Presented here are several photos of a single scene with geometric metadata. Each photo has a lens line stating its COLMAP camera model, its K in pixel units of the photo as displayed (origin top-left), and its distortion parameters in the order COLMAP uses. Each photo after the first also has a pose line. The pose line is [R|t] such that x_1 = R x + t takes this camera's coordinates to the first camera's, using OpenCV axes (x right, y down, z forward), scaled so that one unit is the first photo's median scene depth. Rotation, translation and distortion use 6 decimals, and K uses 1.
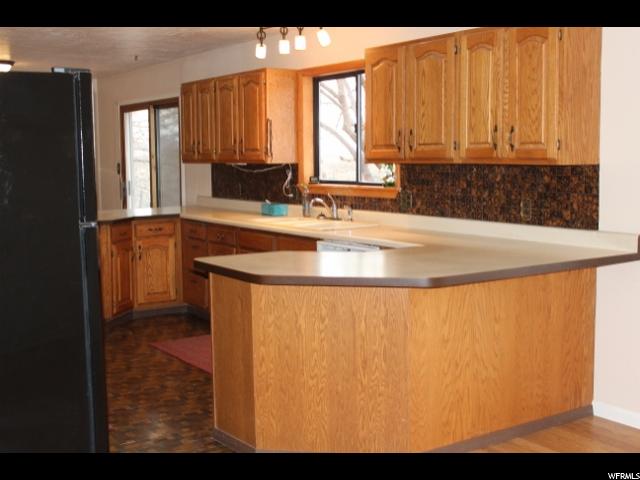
lens RADIAL K [[842.0, 0, 332.0], [0, 842.0, 238.4], [0, 0, 1]] dist [-0.021370, 0.025454]
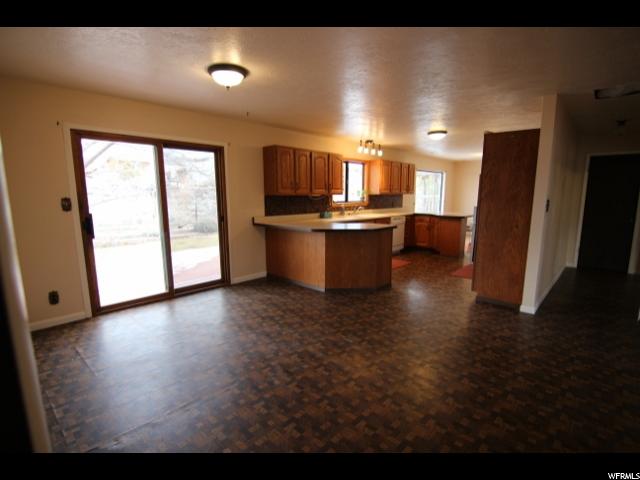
lens RADIAL K [[321.1, 0, 319.3], [0, 321.1, 246.8], [0, 0, 1]] dist [-0.006448, -0.001037]
pose [[-0.236385, -0.144716, 0.960822, -0.857366], [0.102843, 0.979566, 0.172841, -0.096723], [-0.966202, 0.139671, -0.216671, 1.144756]]
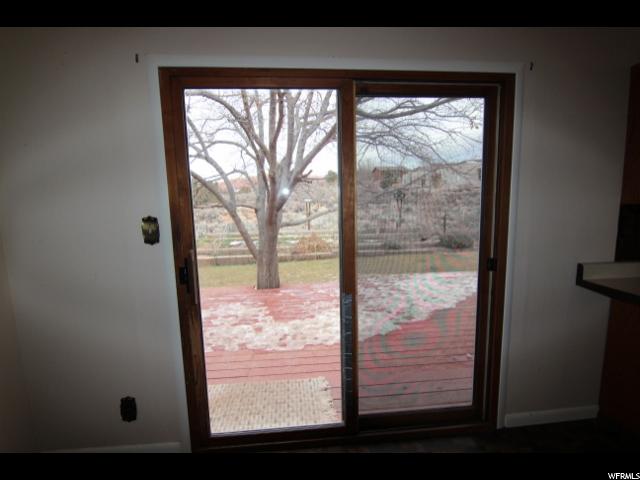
lens RADIAL K [[321.1, 0, 319.3], [0, 321.1, 246.8], [0, 0, 1]] dist [-0.006448, -0.001037]
pose [[0.484825, -0.117658, 0.866661, -0.483859], [0.103062, 0.991692, 0.076977, -0.107374], [-0.868518, 0.051999, 0.492923, 1.175517]]
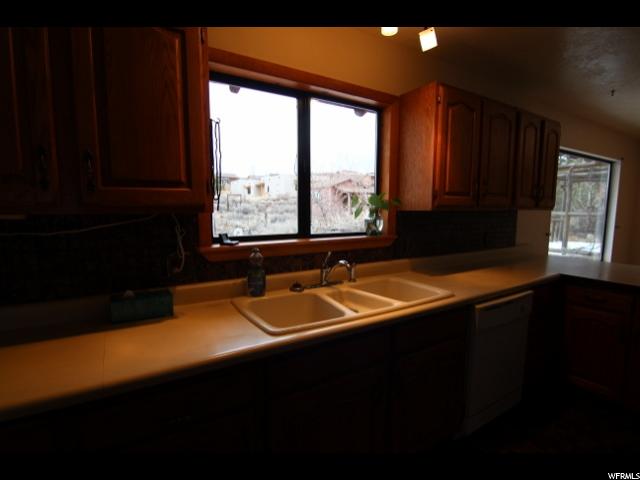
lens RADIAL K [[321.1, 0, 319.3], [0, 321.1, 246.8], [0, 0, 1]] dist [-0.006448, -0.001037]
pose [[0.038594, -0.106214, 0.993594, -0.238713], [0.099395, 0.989812, 0.101949, -0.072910], [-0.994299, 0.094823, 0.048758, 0.828917]]
